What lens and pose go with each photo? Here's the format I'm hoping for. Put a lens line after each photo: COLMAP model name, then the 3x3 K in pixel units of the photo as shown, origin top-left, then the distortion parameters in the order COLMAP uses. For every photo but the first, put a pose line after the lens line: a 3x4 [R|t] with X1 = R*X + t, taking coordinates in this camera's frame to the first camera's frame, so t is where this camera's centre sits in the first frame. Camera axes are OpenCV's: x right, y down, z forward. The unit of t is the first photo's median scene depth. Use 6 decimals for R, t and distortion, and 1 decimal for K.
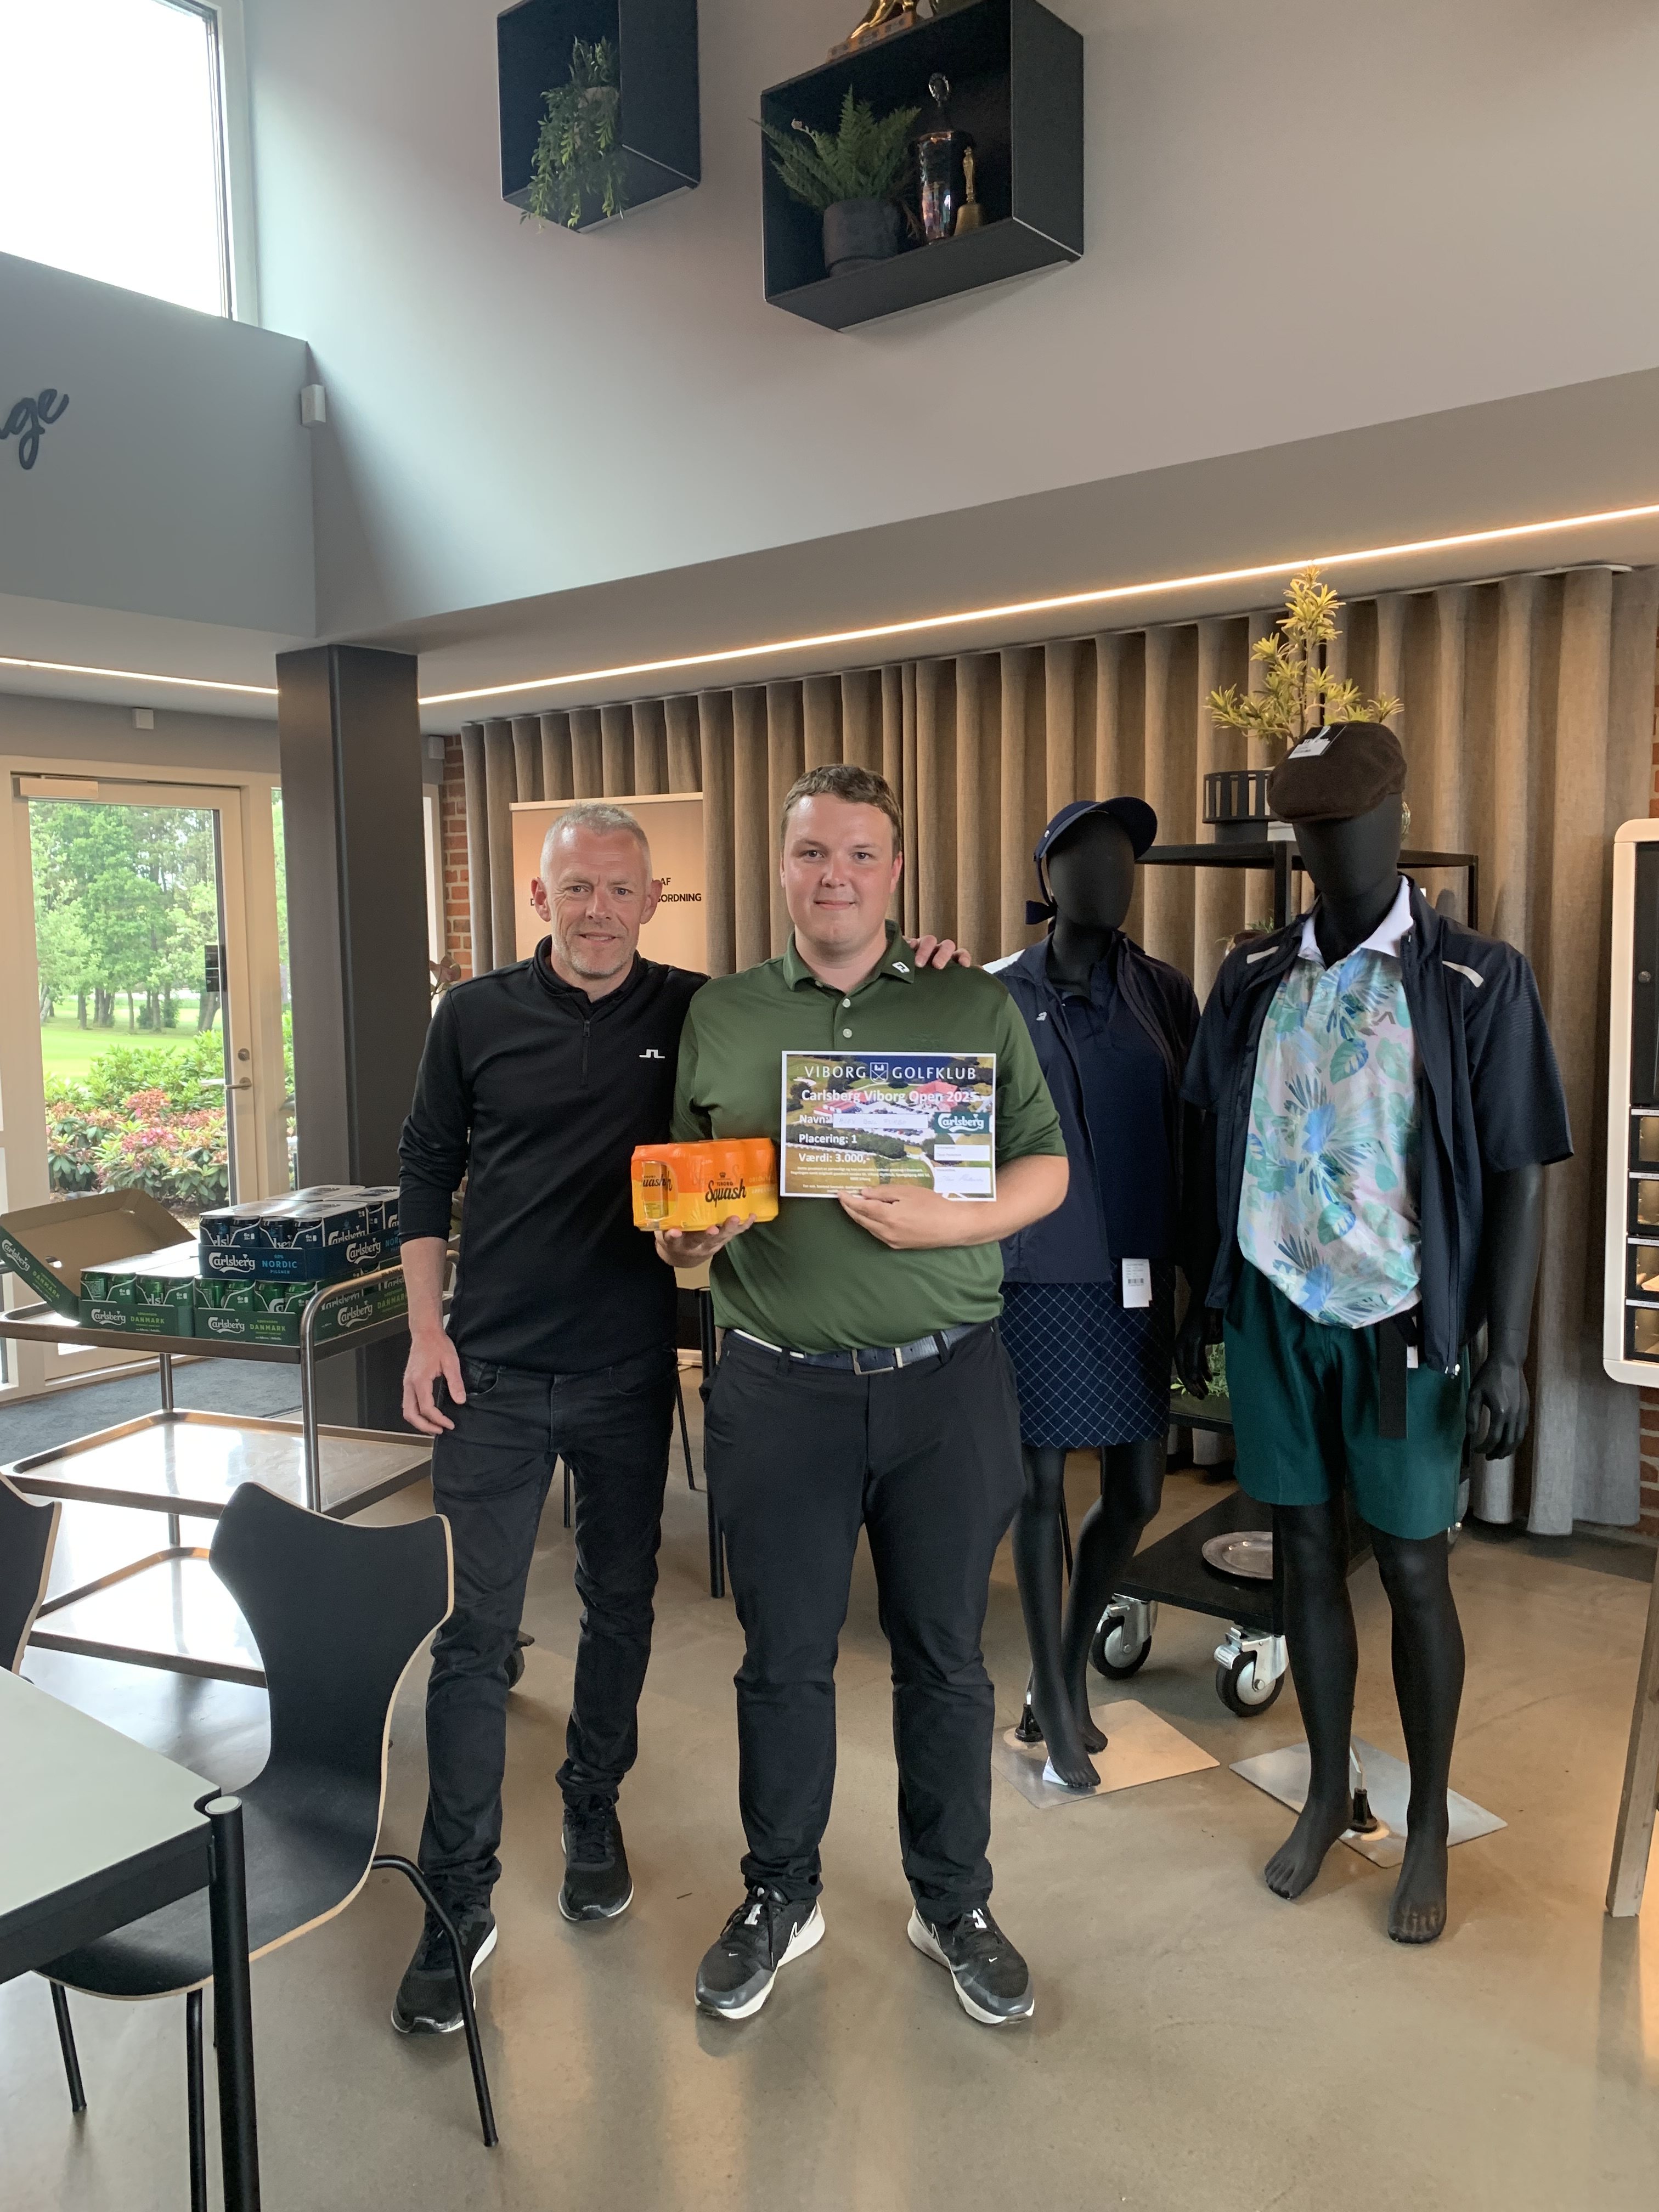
lens RADIAL K [[1694.0, 0, 819.2], [0, 1694.0, 1085.1], [0, 0, 1]] dist [0.009948, 0.001209]
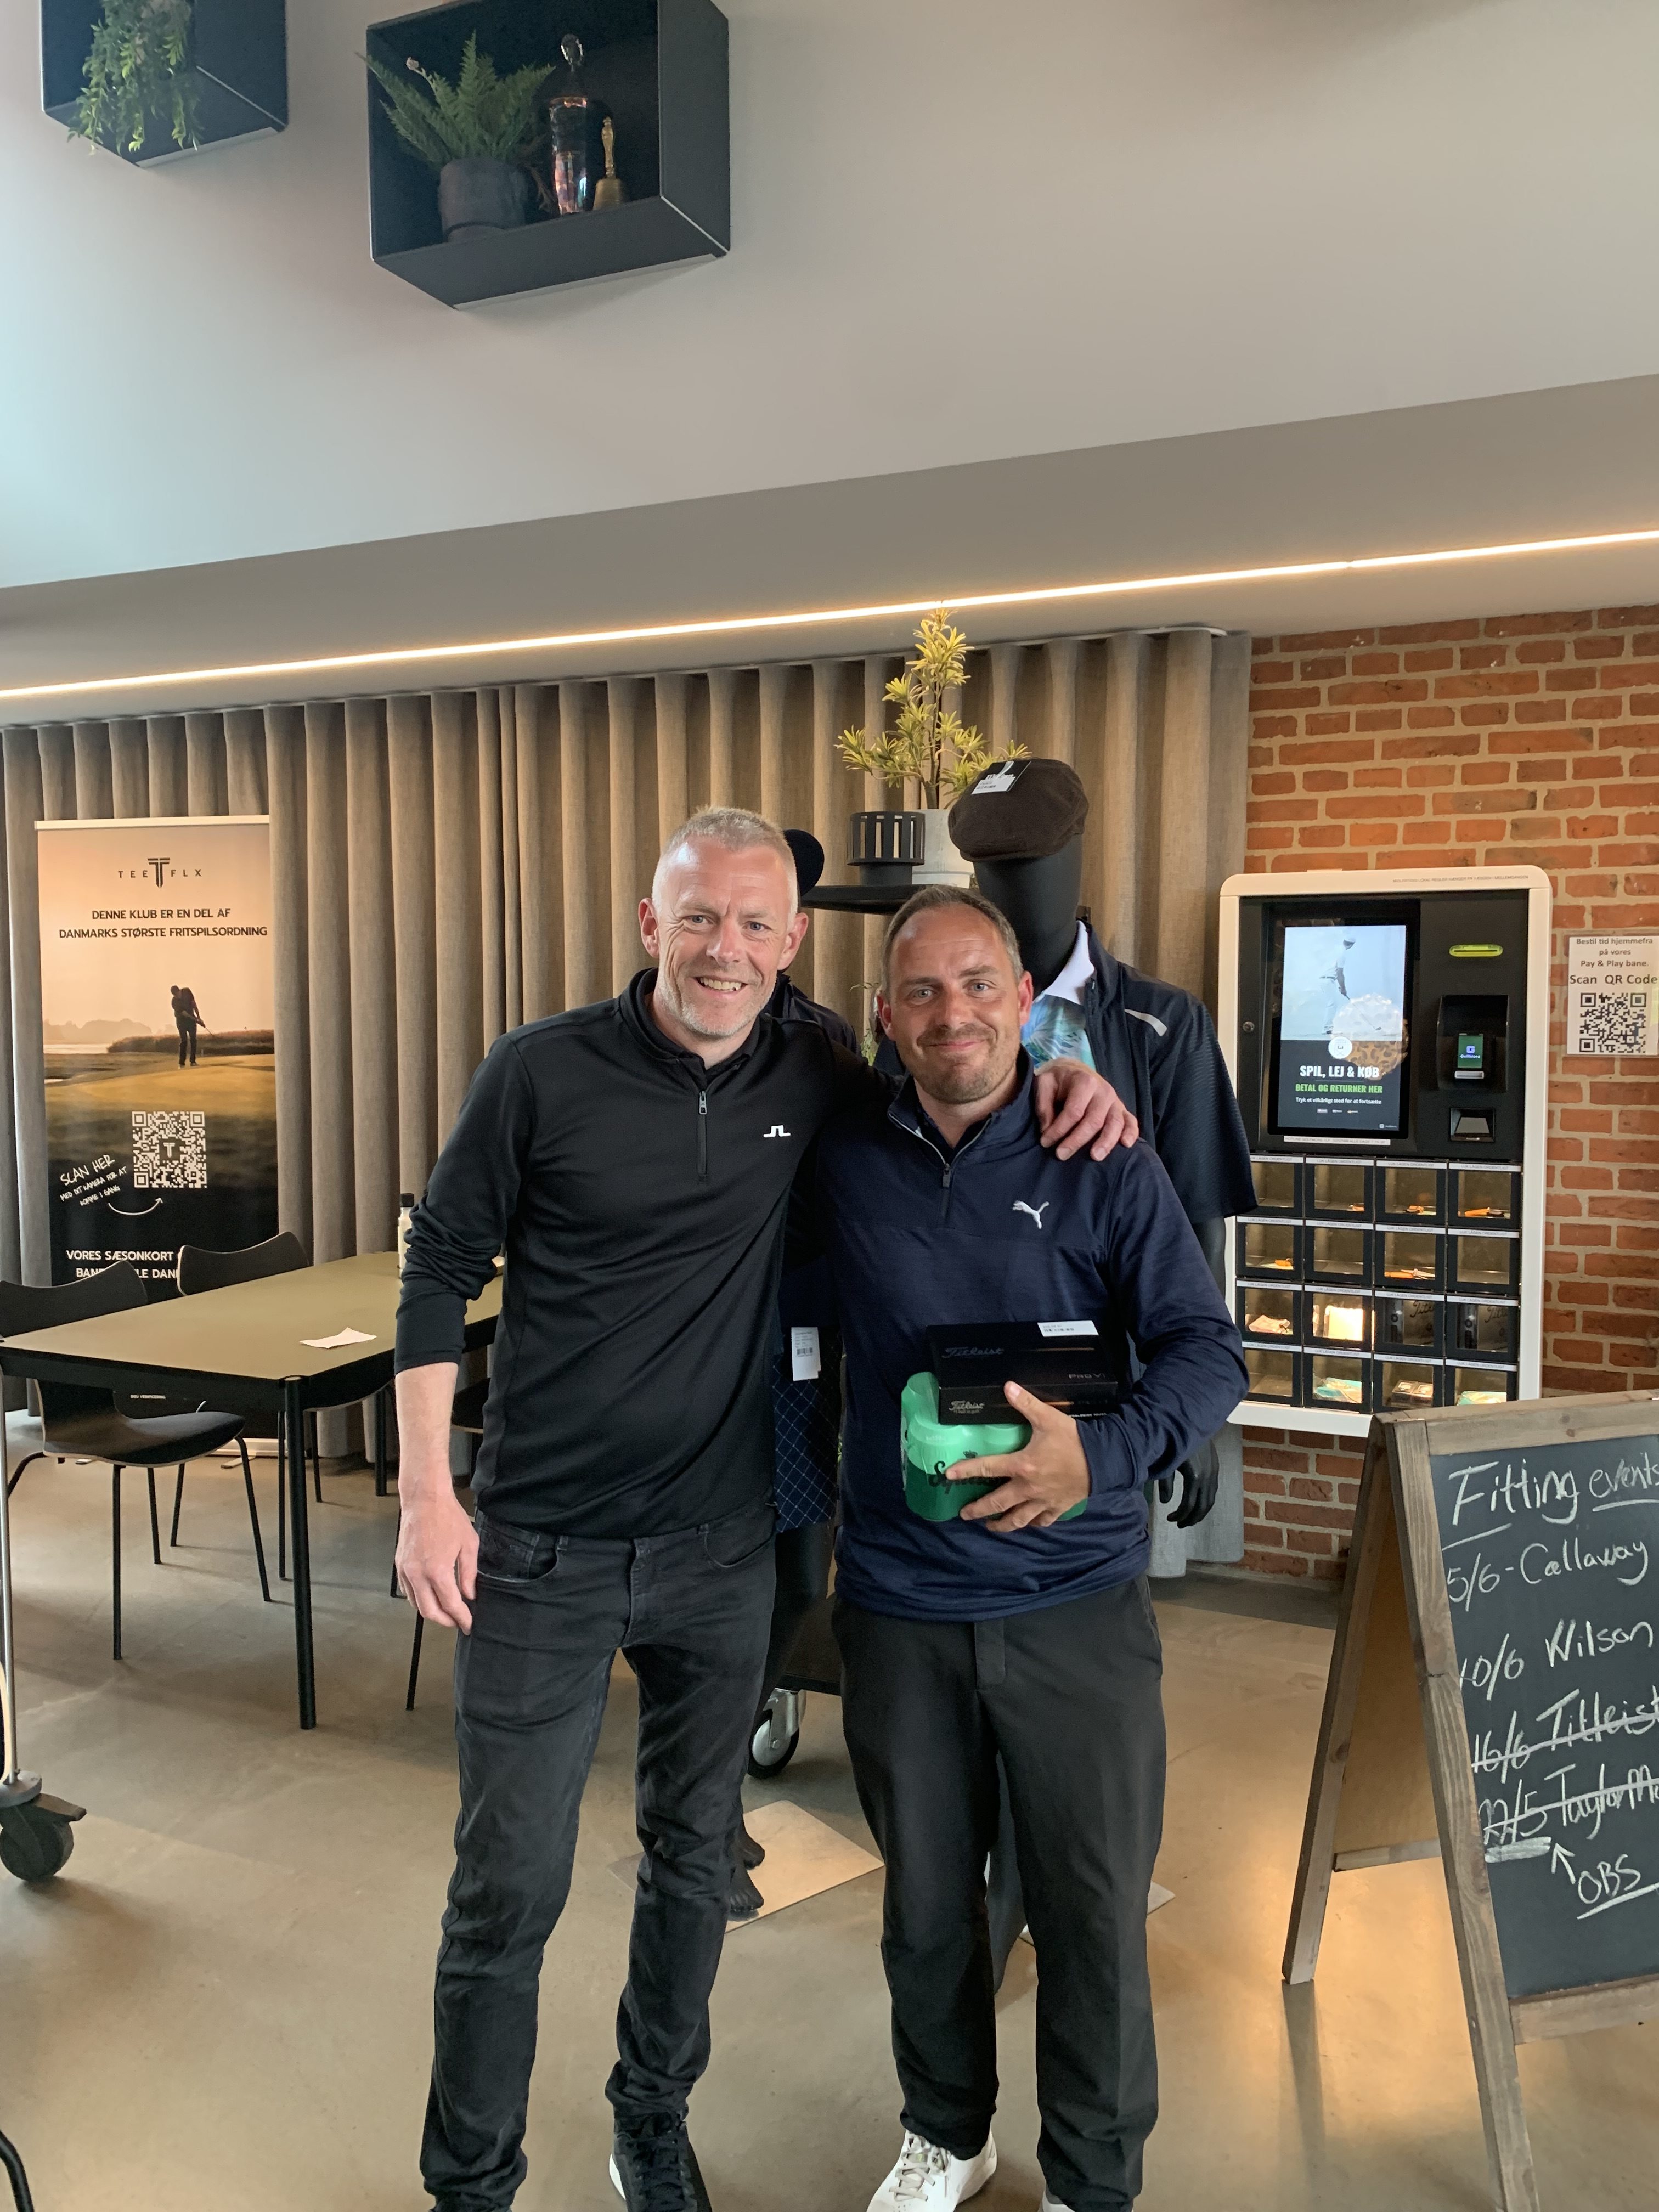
lens RADIAL K [[1691.9, 0, 821.3], [0, 1691.9, 1085.8], [0, 0, 1]] dist [0.042556, -0.037939]
pose [[0.964842, -0.003278, 0.262812, -0.040488], [0.010442, 0.999611, -0.025866, -0.004611], [-0.262625, 0.027701, 0.964500, 0.086762]]
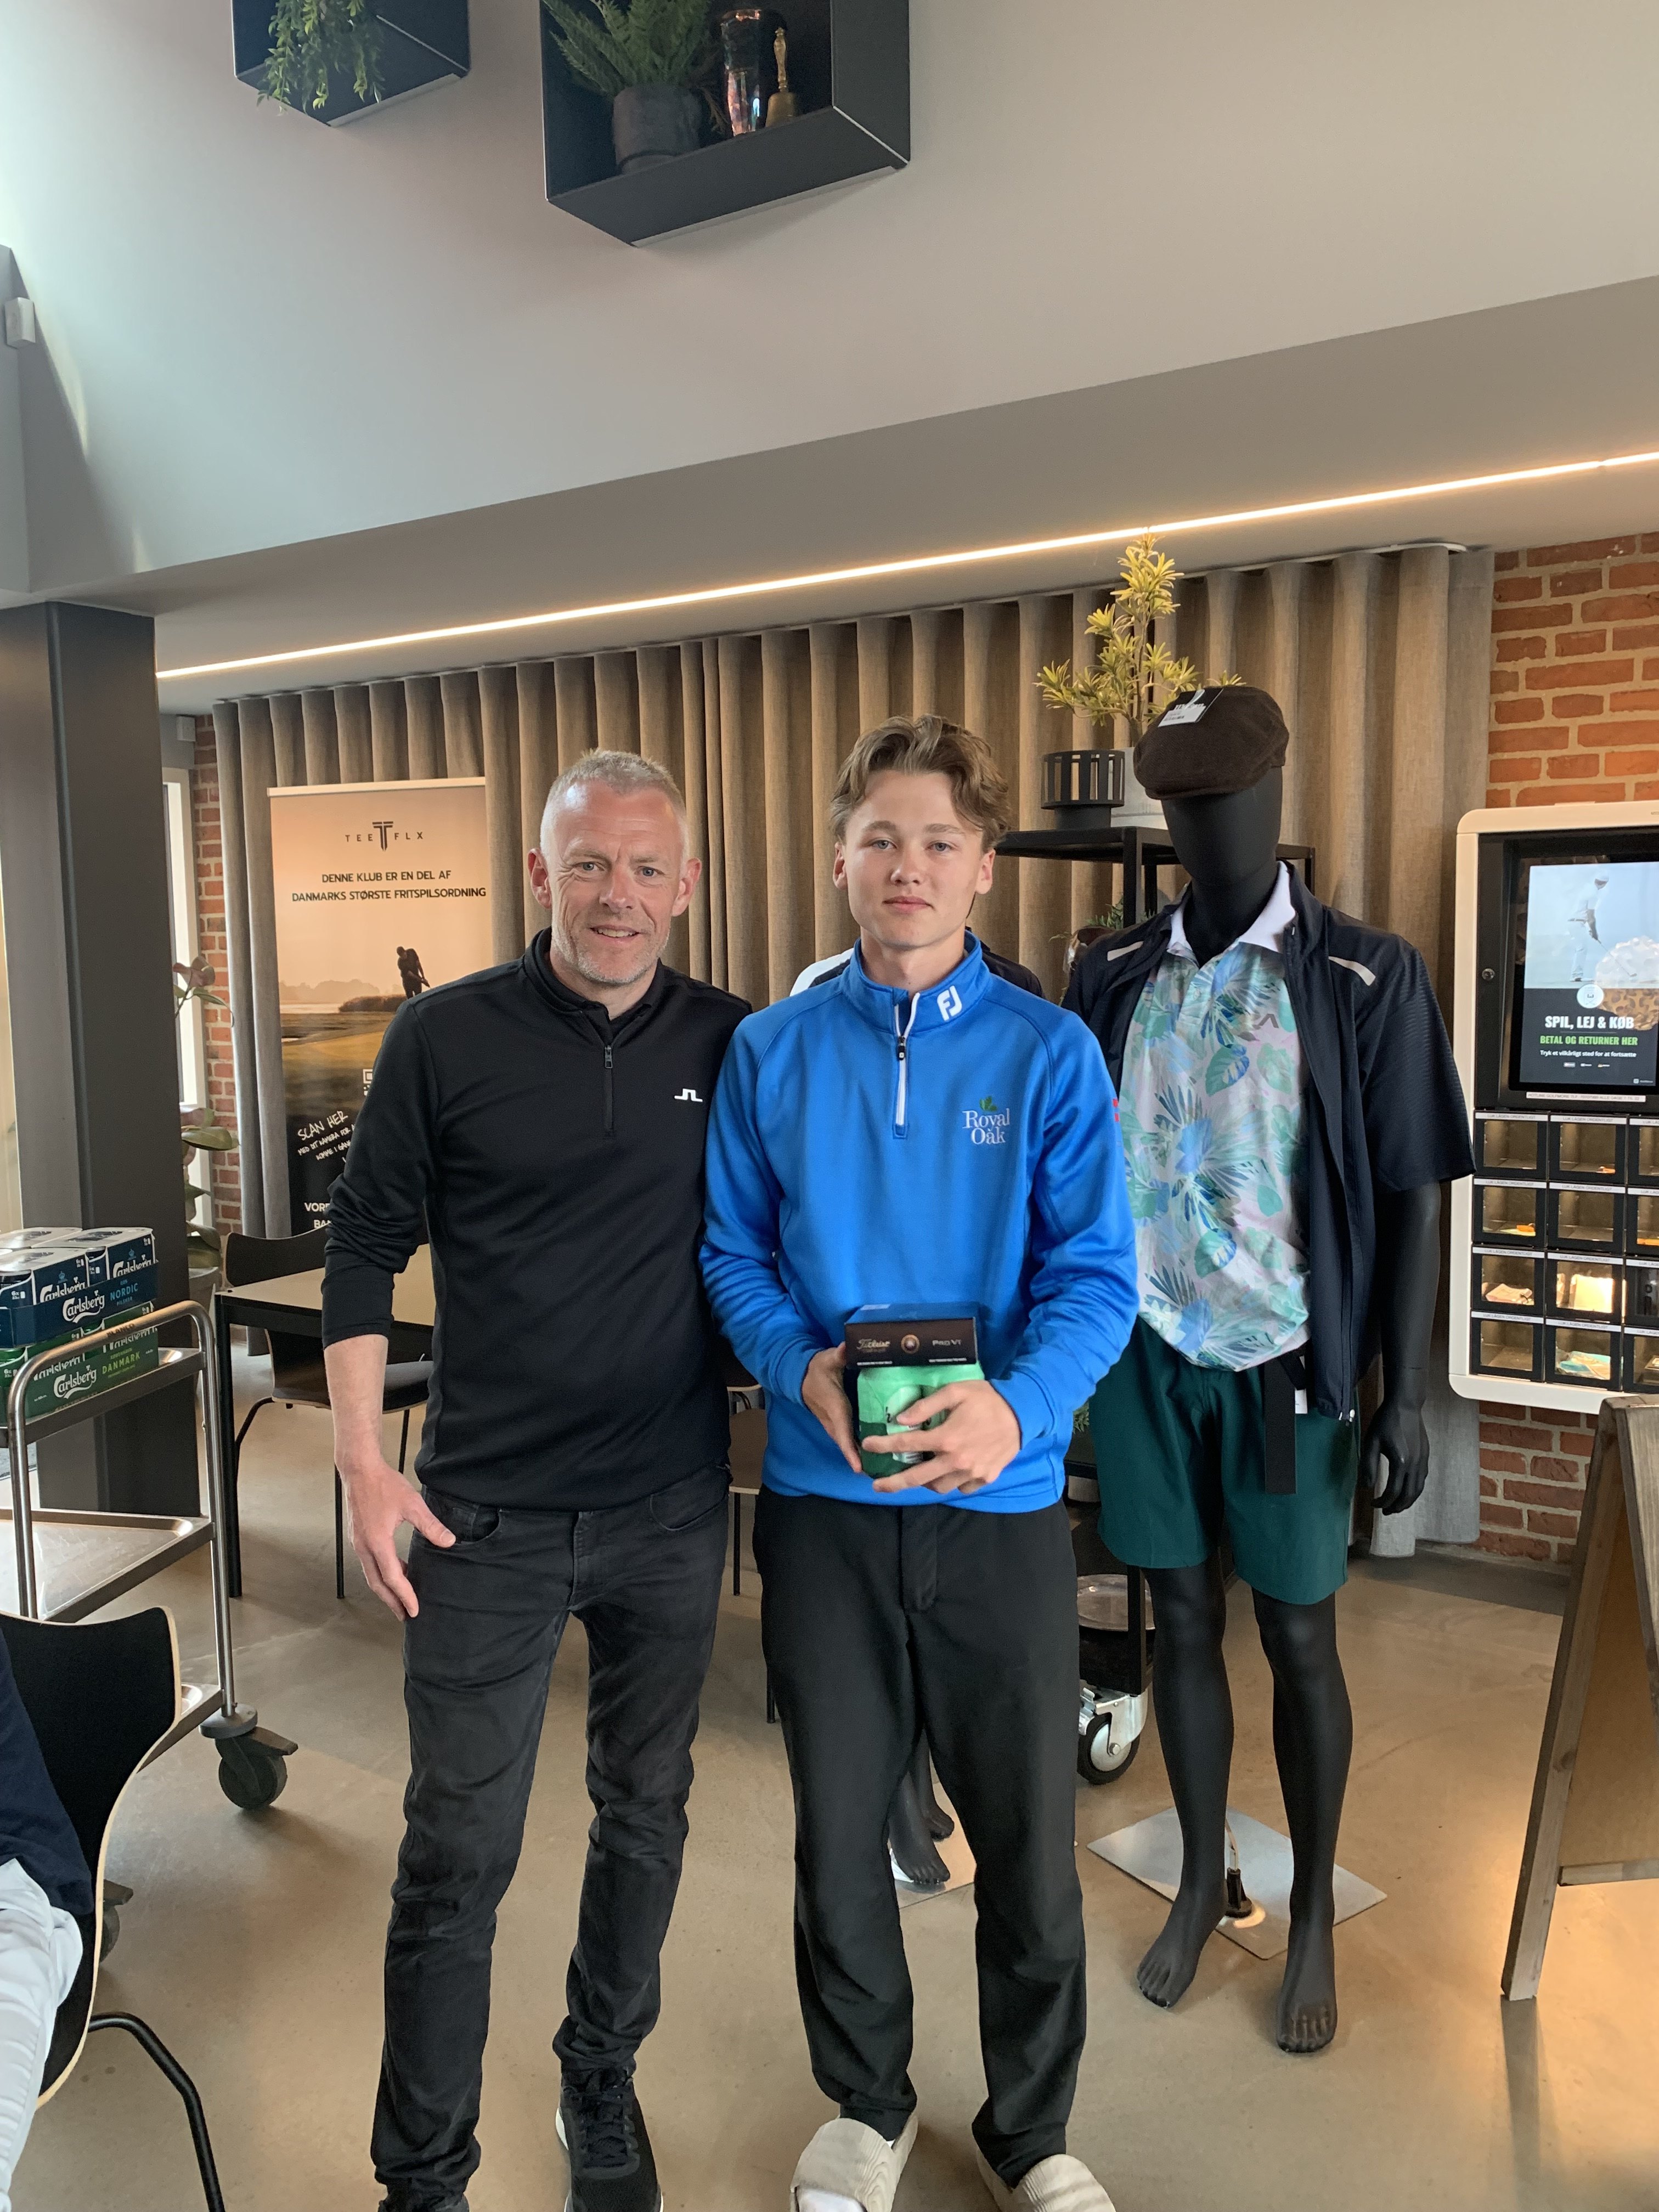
lens RADIAL K [[1691.3, 0, 830.5], [0, 1691.3, 1098.5], [0, 0, 1]] dist [0.013585, -0.005573]
pose [[0.991668, -0.013438, 0.128116, -0.005205], [0.012632, 0.999895, 0.007102, -0.006127], [-0.128198, -0.005424, 0.991734, 0.114375]]
